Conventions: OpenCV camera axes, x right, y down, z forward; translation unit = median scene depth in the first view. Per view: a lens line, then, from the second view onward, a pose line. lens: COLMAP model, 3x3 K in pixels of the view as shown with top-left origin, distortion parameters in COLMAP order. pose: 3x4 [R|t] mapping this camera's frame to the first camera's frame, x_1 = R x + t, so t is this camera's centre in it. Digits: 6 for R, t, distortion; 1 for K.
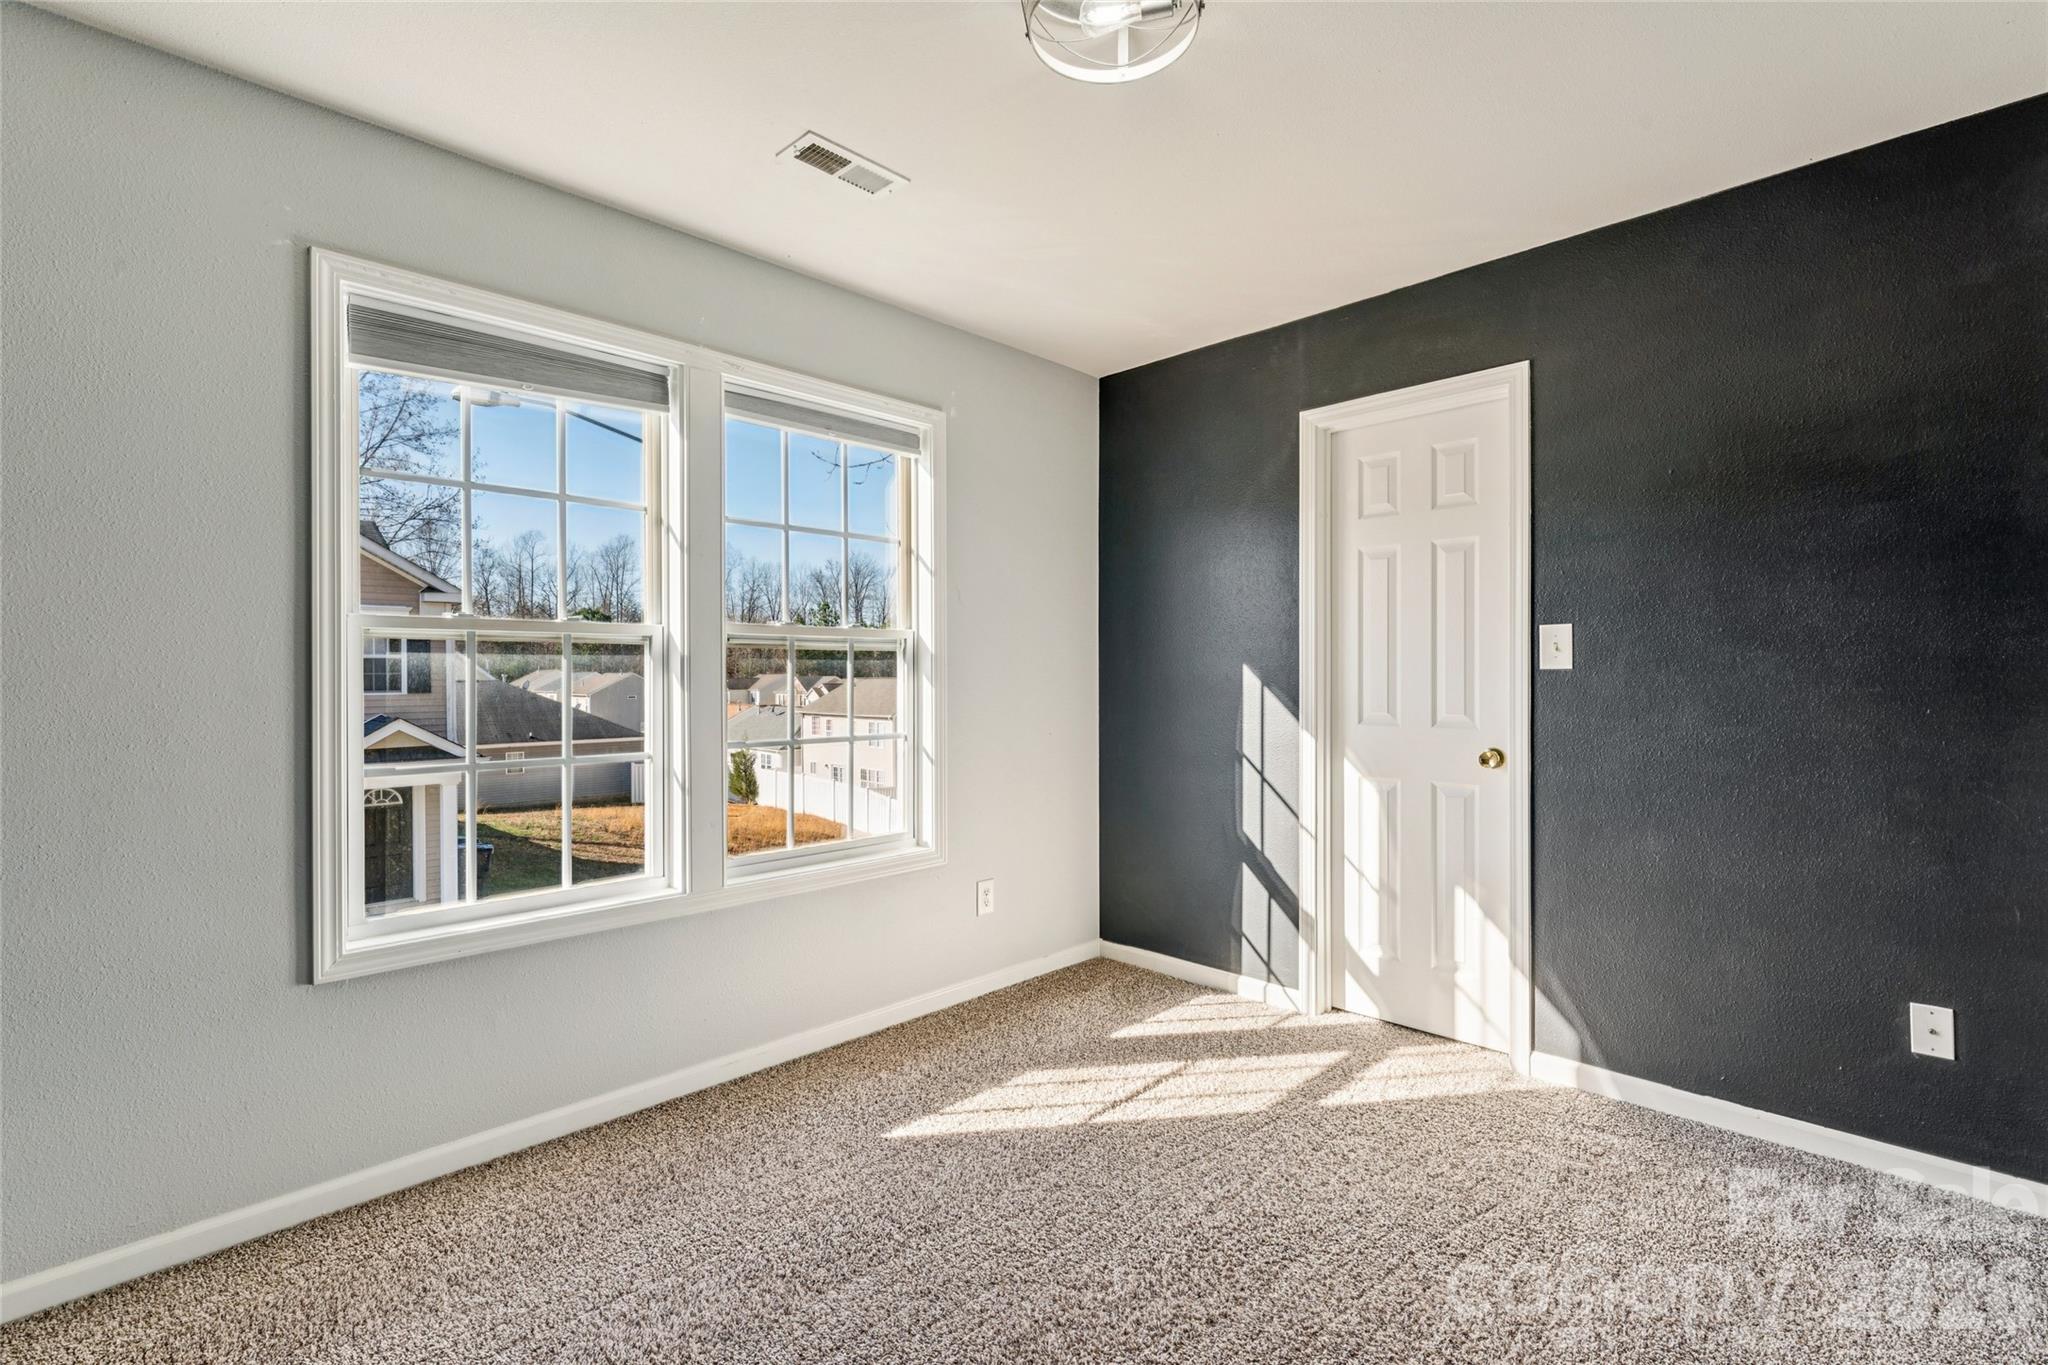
lens RADIAL K [[928.4, 0, 968.8], [0, 928.4, 675.8], [0, 0, 1]] dist [0.000598, -0.000995]
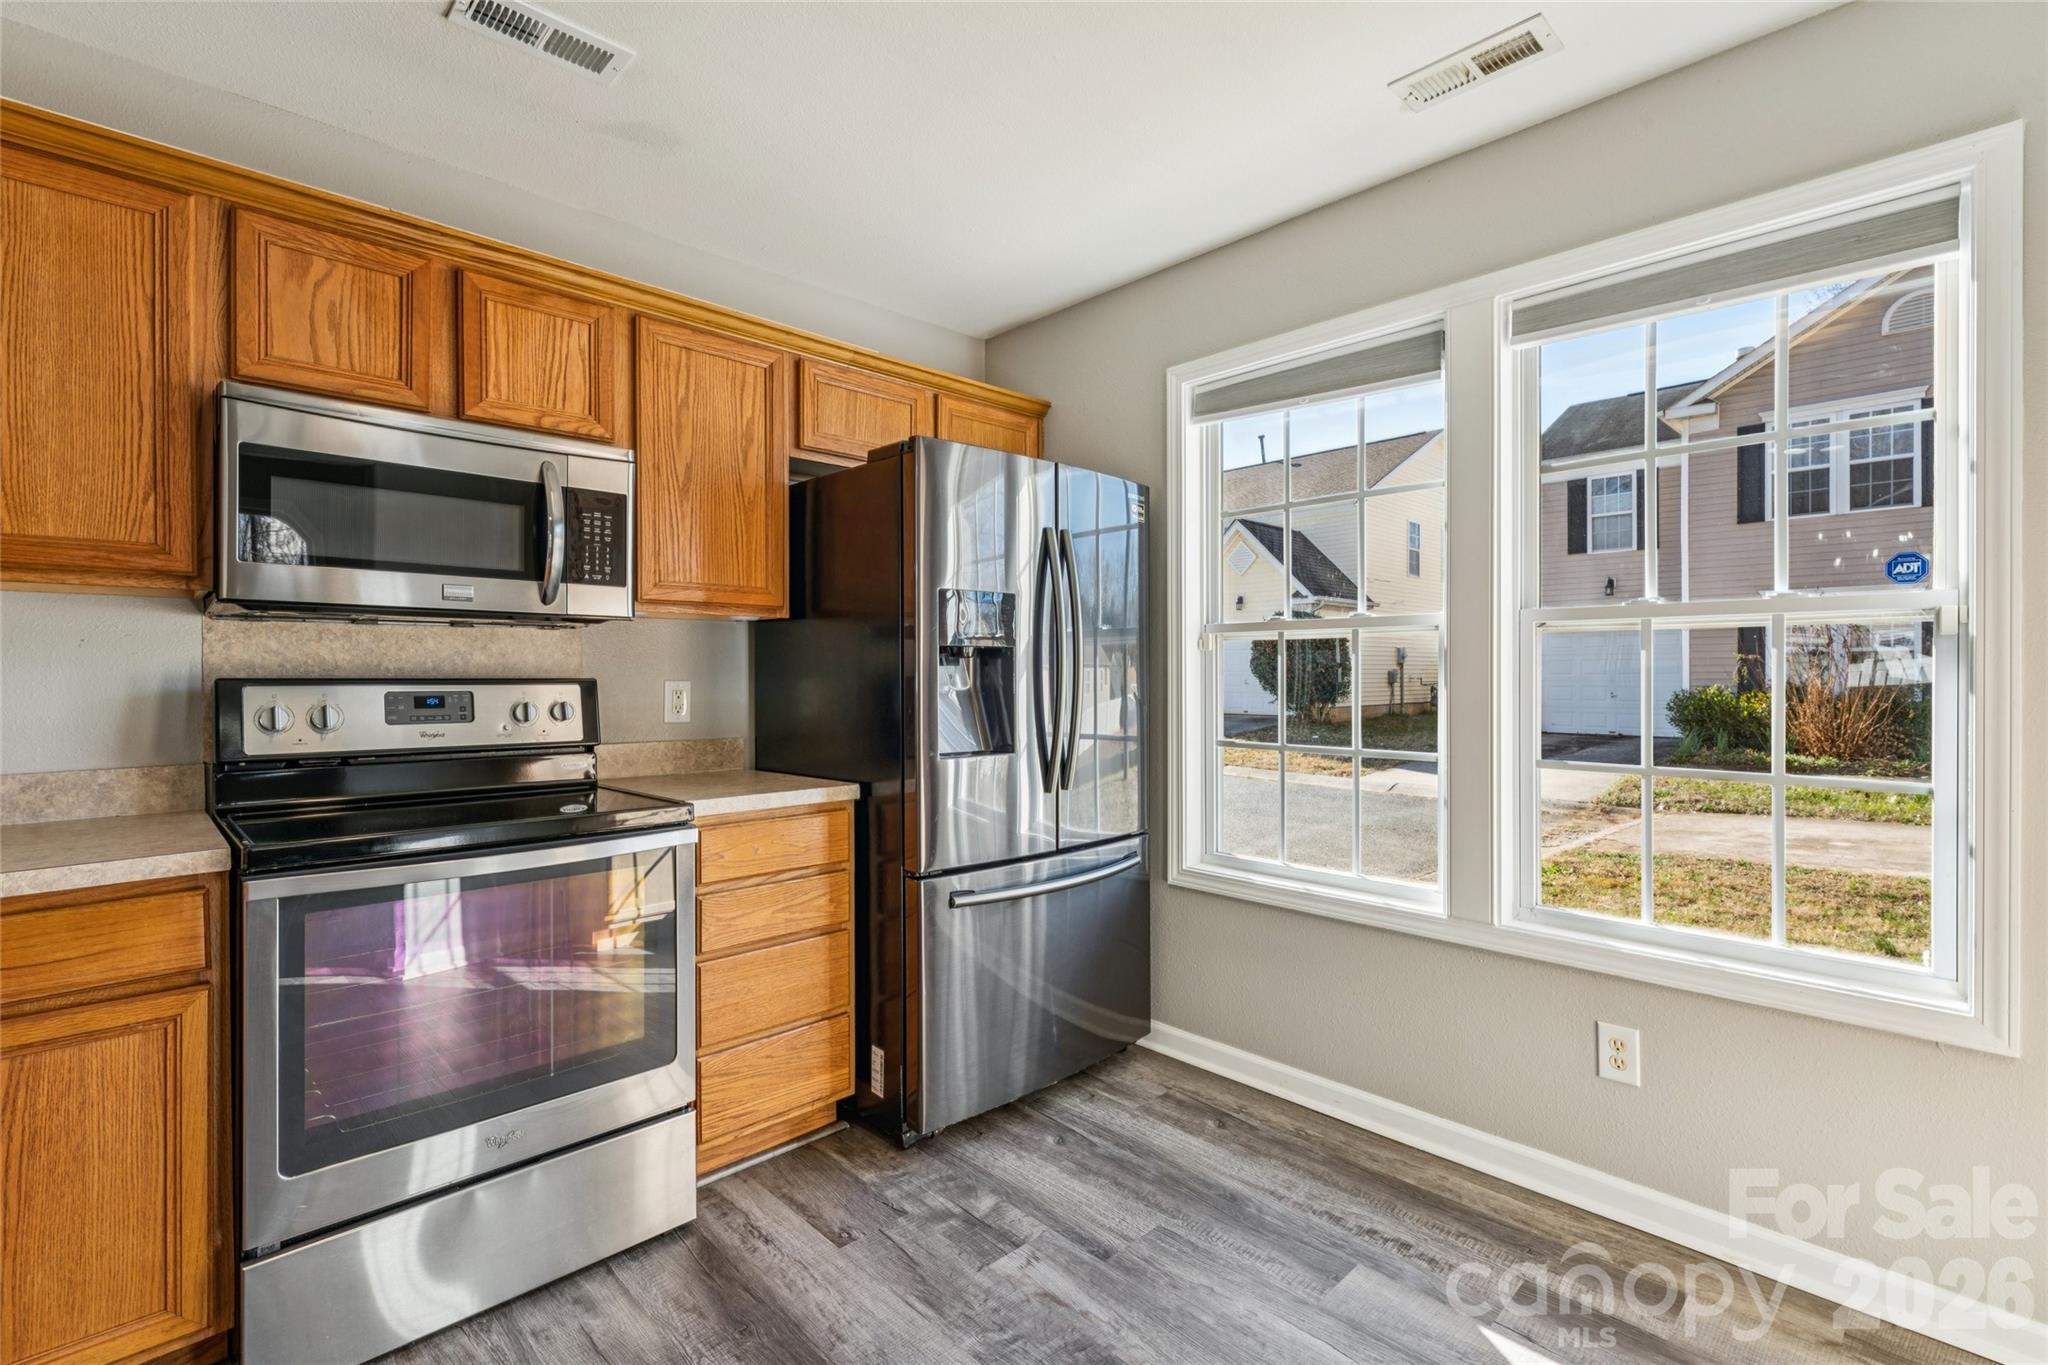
lens RADIAL K [[928.4, 0, 1024.4], [0, 928.4, 673.7], [0, 0, 1]] dist [0.000598, -0.000995]
pose [[0.014302, 0.002371, -0.999895, 0.350240], [0.000491, 0.999997, 0.002378, 0.002312], [0.999898, -0.000525, 0.014301, 0.377094]]
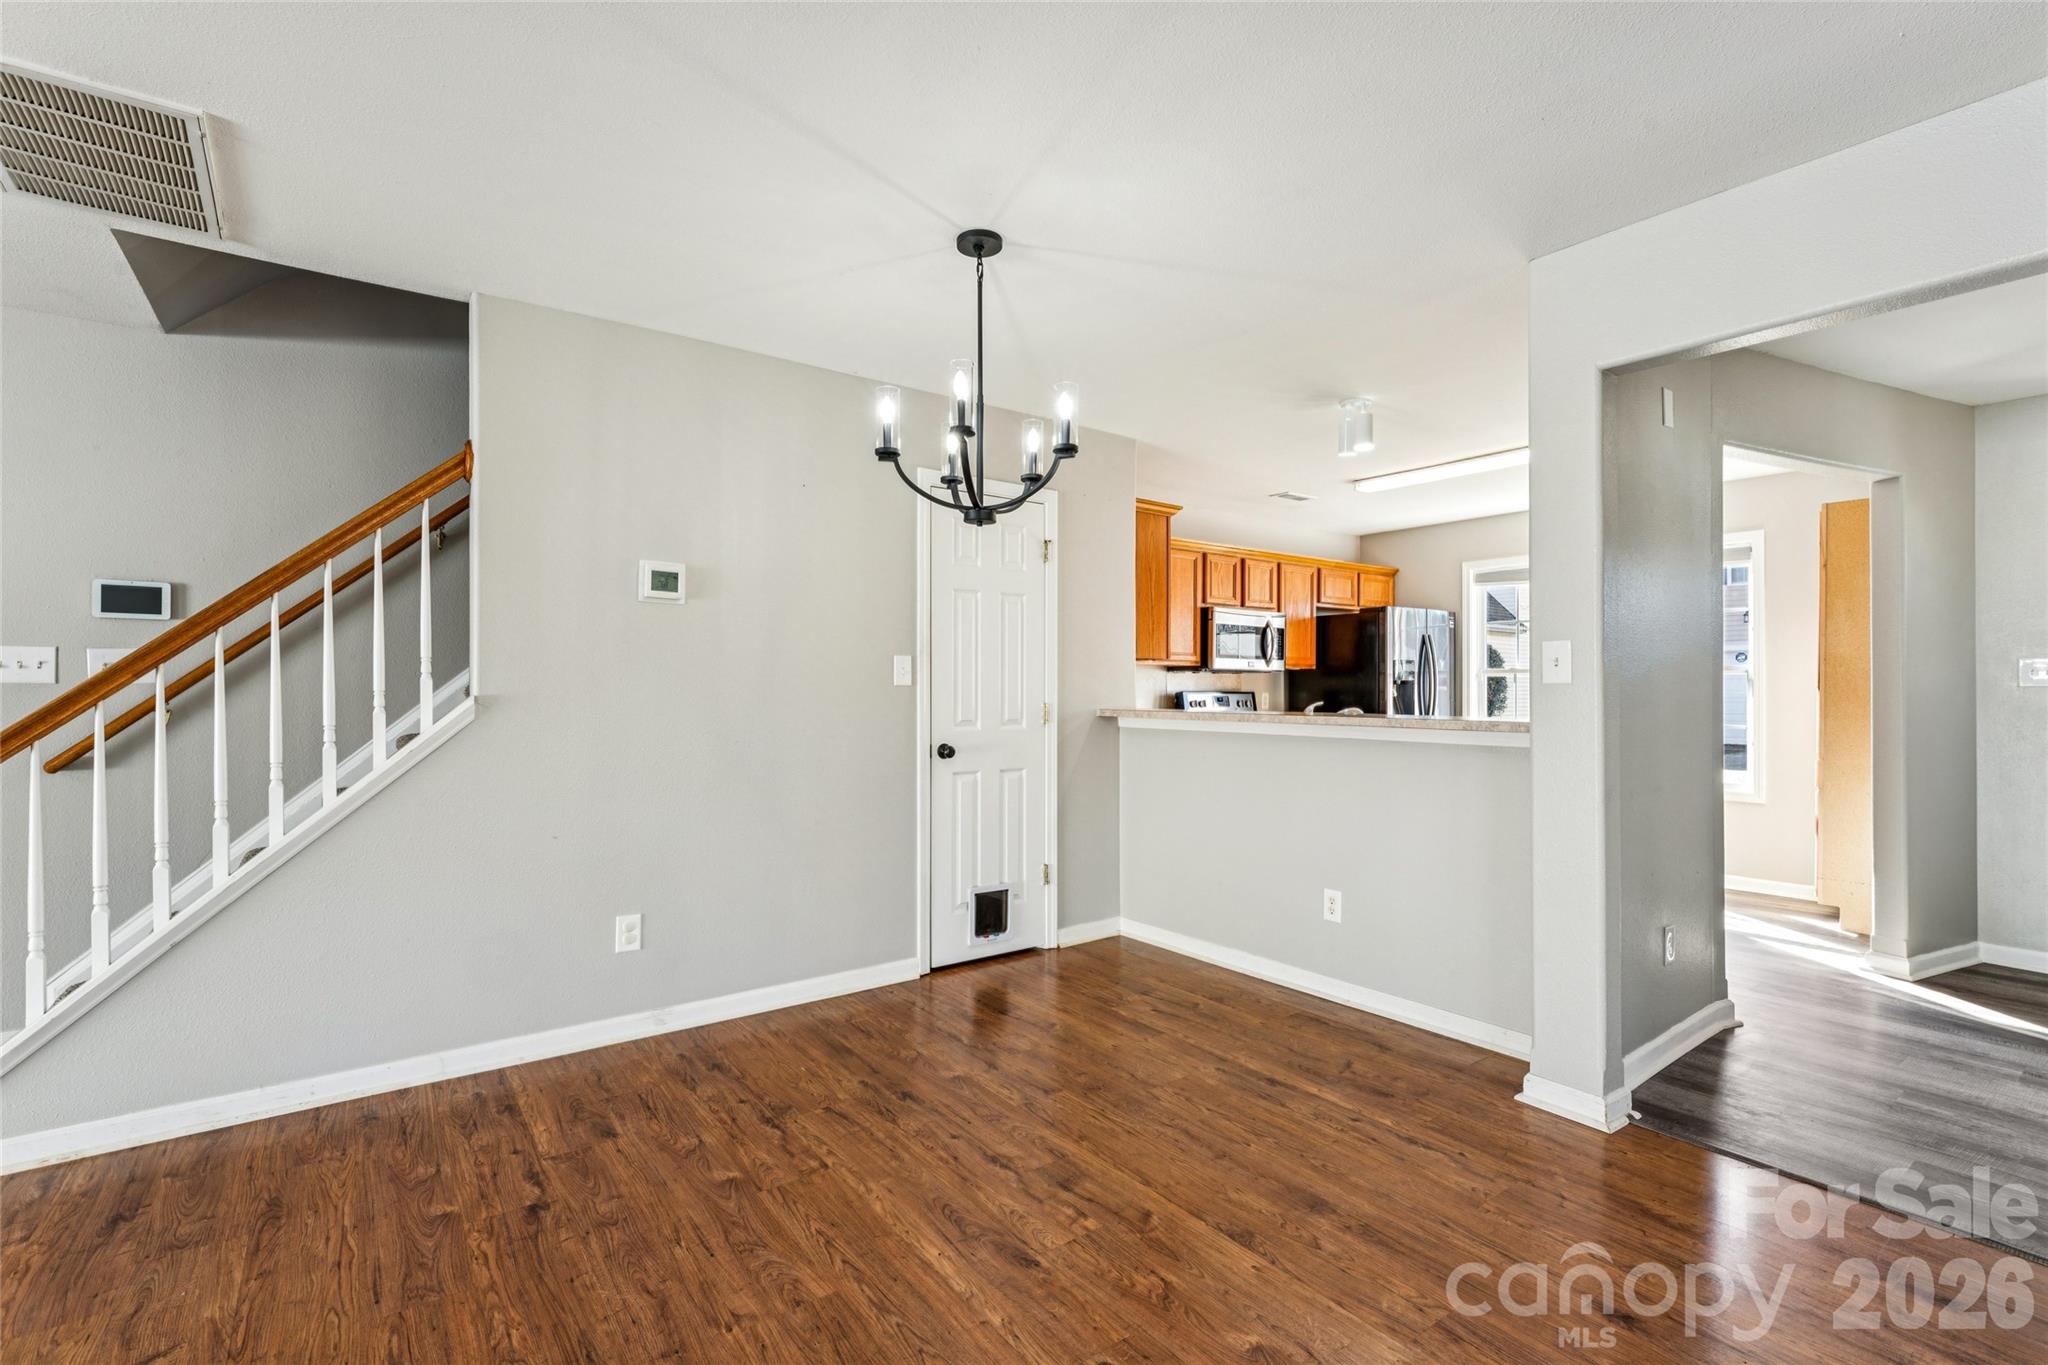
lens RADIAL K [[928.4, 0, 1020.6], [0, 928.4, 687.9], [0, 0, 1]] dist [0.000598, -0.000995]
pose [[-0.125282, -0.001662, -0.992120, 1.079125], [-0.000545, 0.999999, -0.001607, 0.002696], [0.992121, 0.000339, -0.125283, 0.058796]]
